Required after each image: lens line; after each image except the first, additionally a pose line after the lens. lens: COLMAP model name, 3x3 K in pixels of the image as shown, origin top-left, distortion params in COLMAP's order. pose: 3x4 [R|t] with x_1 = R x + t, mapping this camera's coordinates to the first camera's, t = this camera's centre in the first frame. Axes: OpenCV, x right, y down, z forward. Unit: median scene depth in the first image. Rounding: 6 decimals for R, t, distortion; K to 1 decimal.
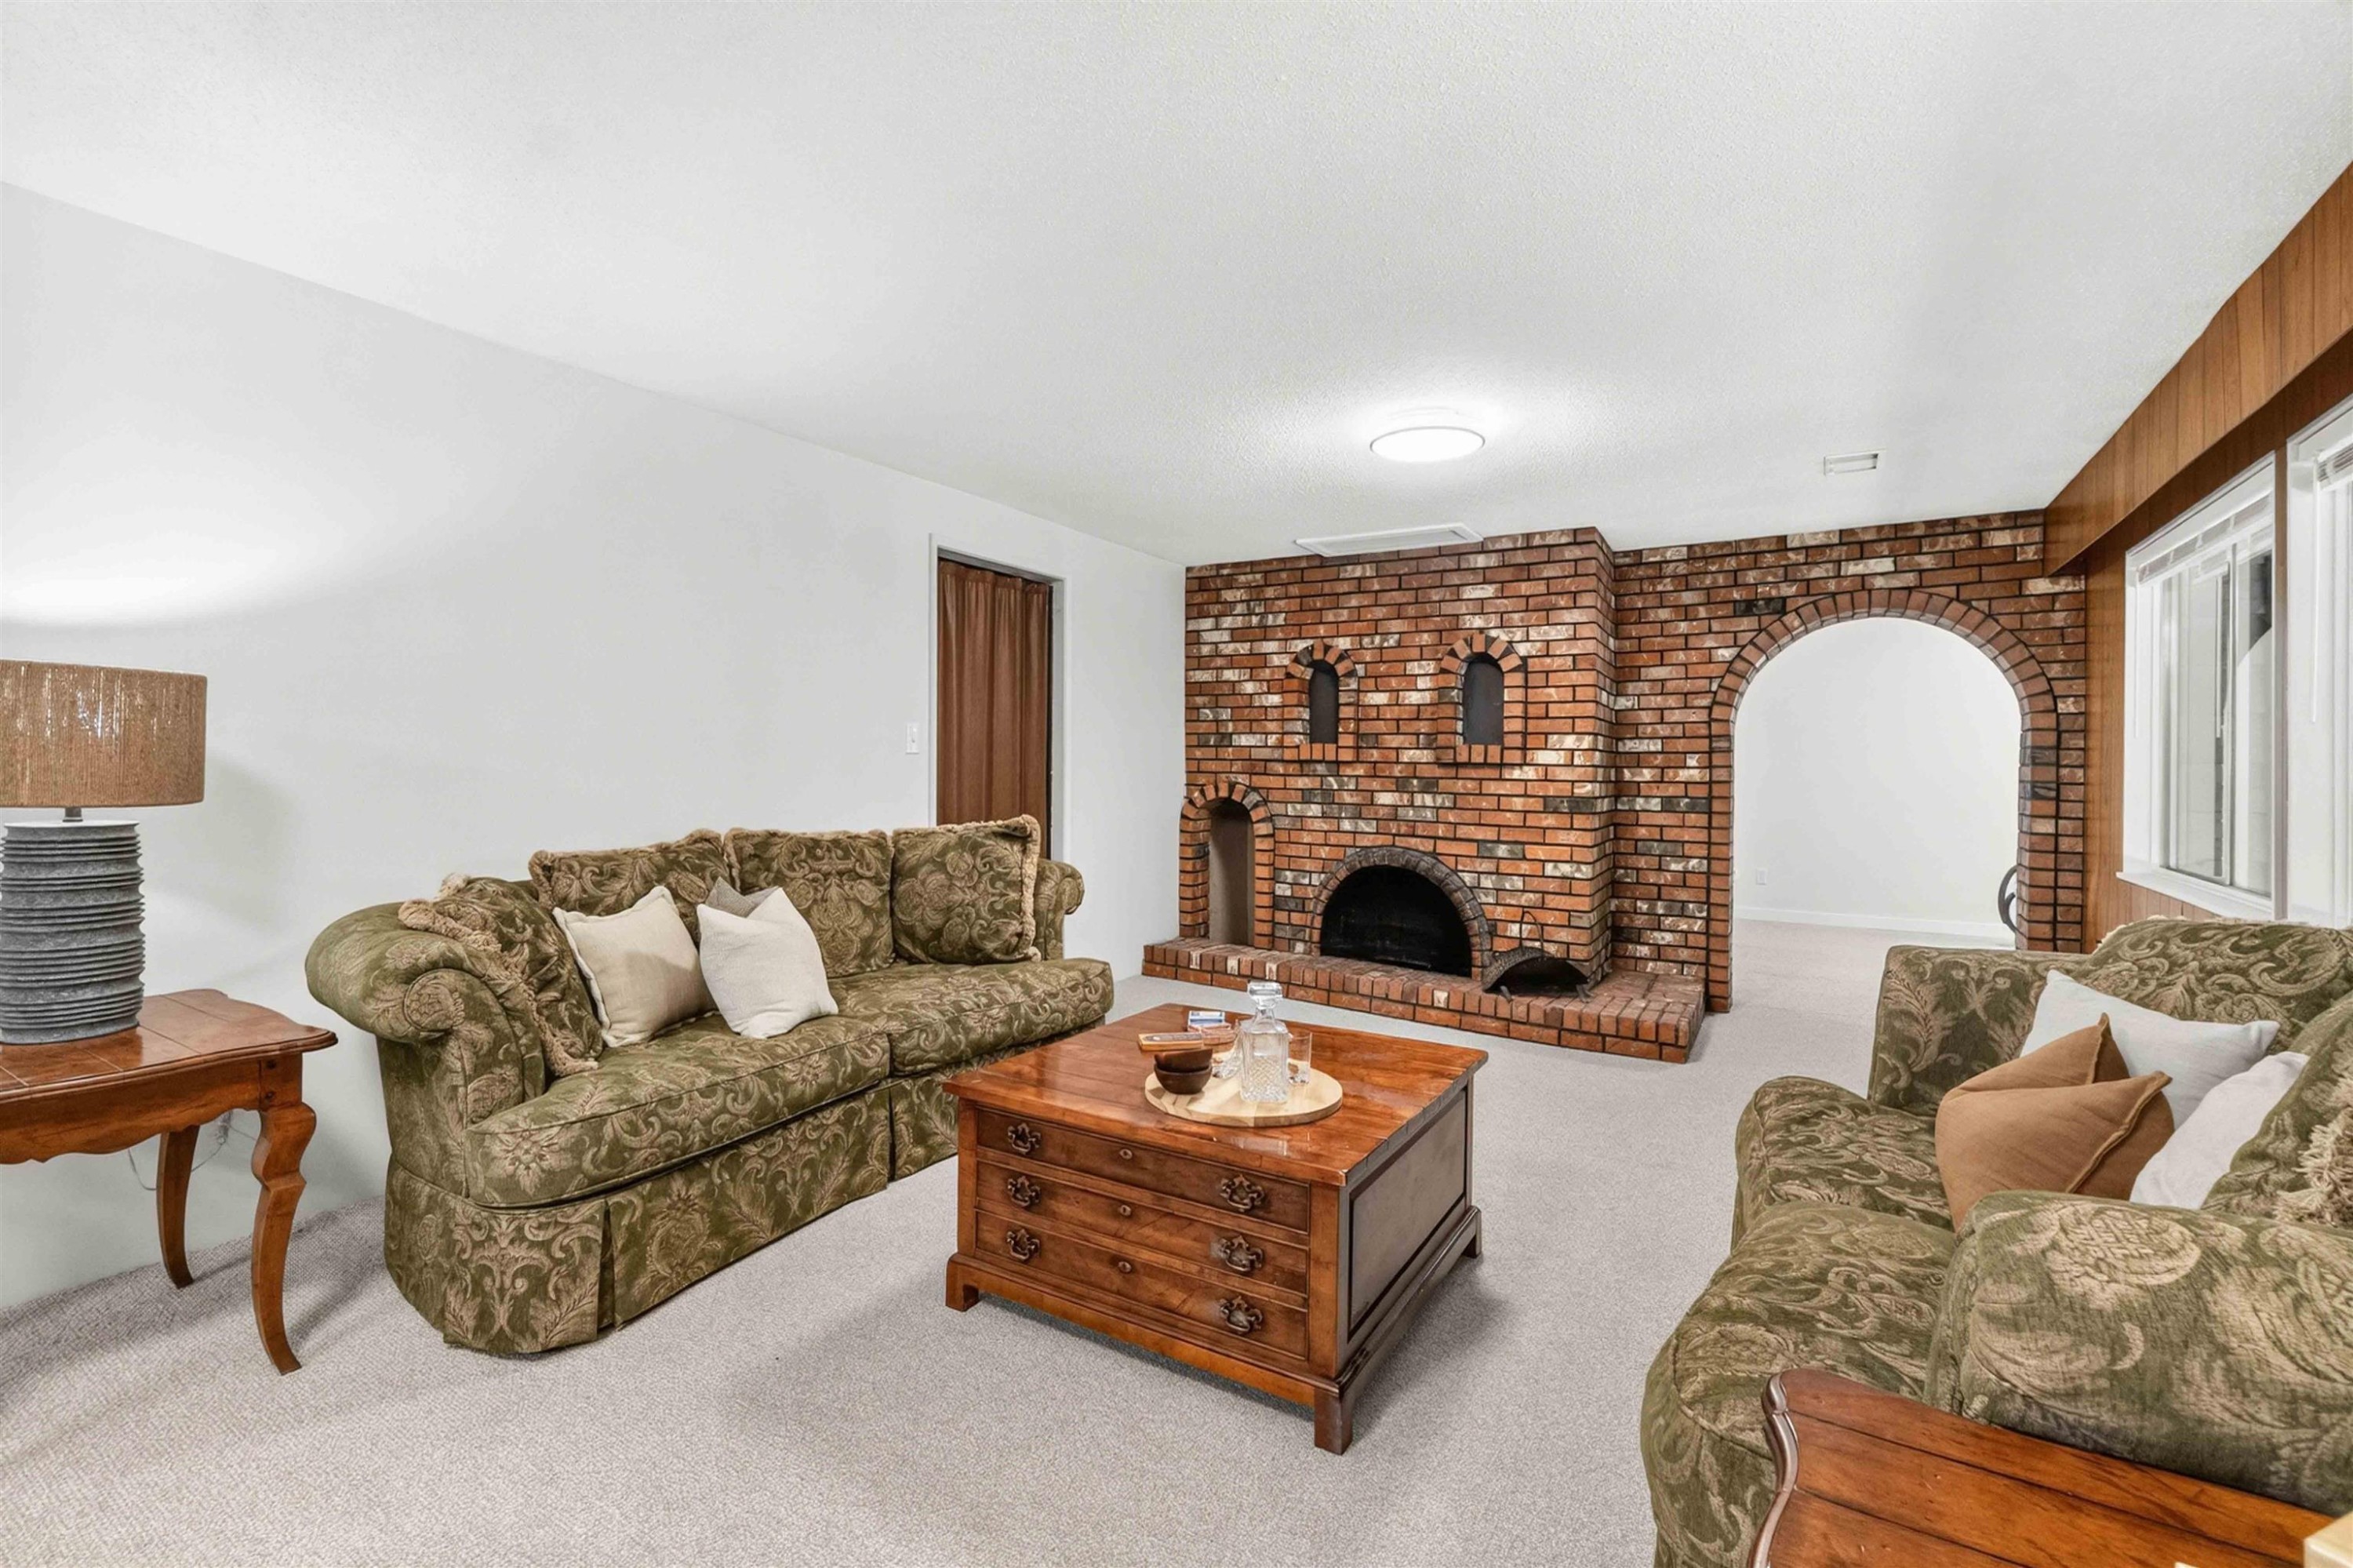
lens RADIAL K [[1033.7, 0, 1149.2], [0, 1033.7, 769.7], [0, 0, 1]] dist [0.000114, 0.000169]
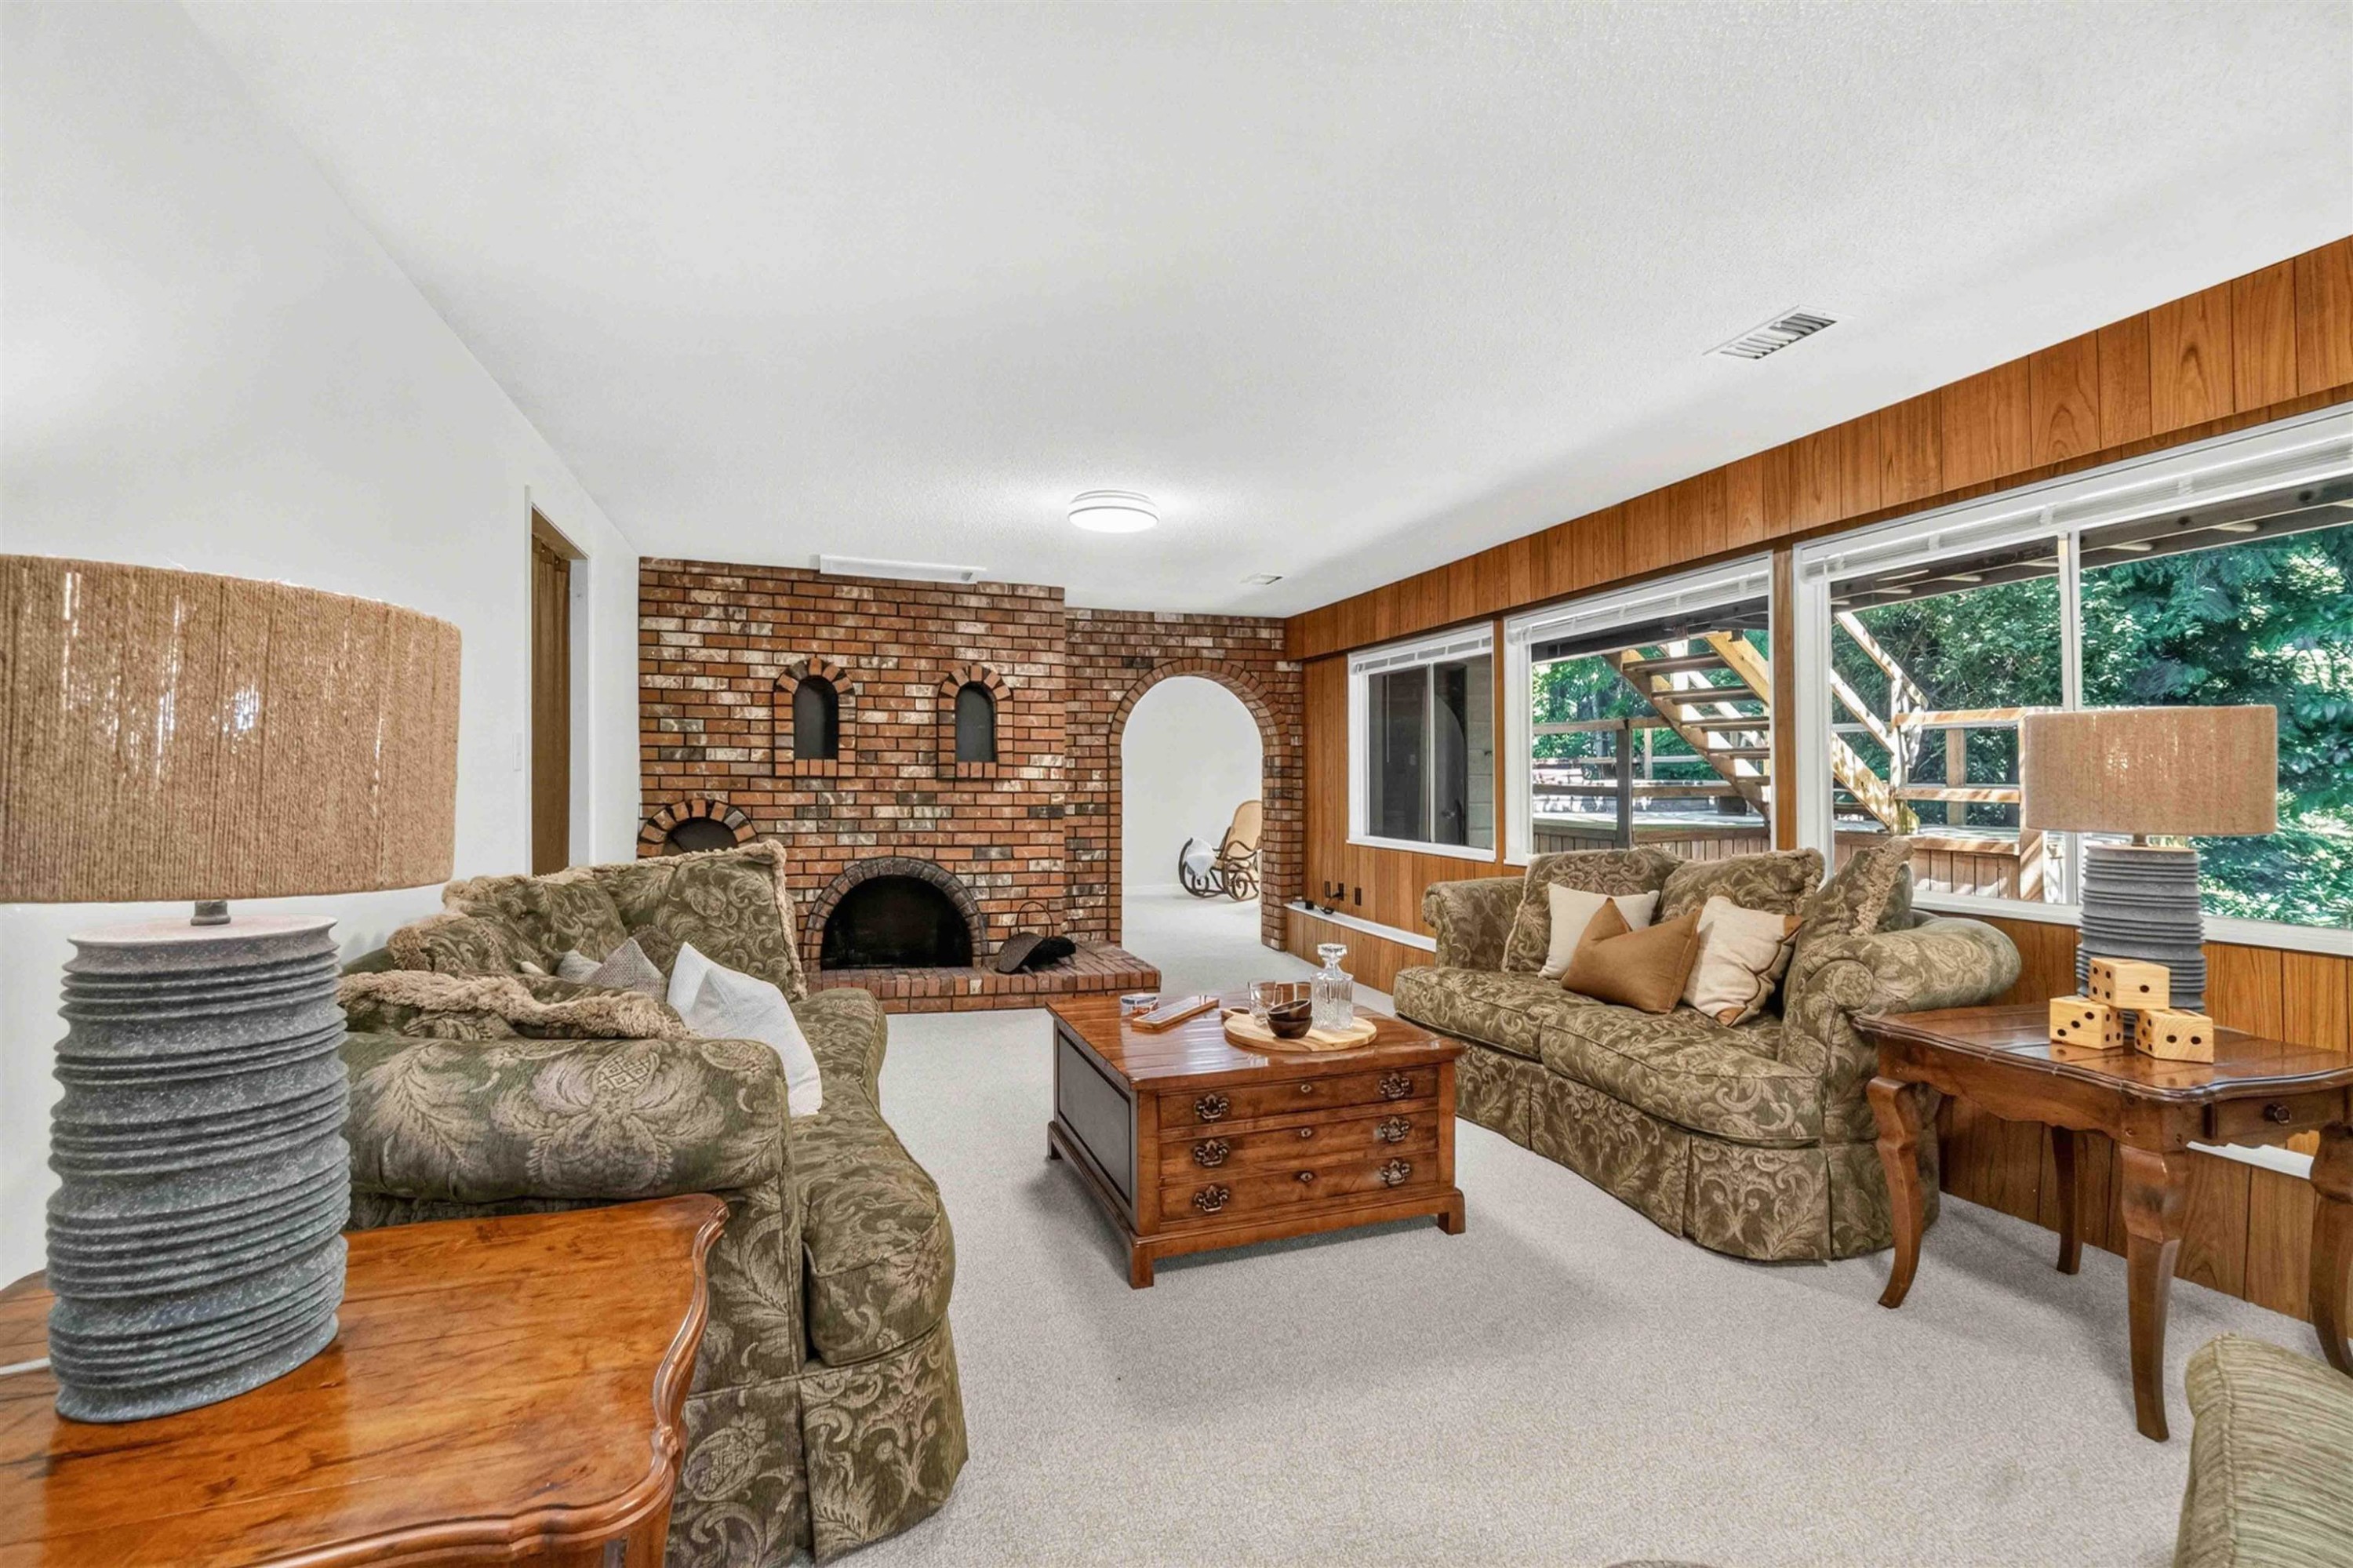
lens RADIAL K [[1004.8, 0, 1176.5], [0, 1004.8, 784.0], [0, 0, 1]] dist [0.000970, -0.000006]
pose [[0.628572, -0.010257, 0.777684, -0.396376], [0.008143, 0.999945, 0.006607, -0.005315], [-0.777709, 0.002180, 0.628621, 0.125156]]
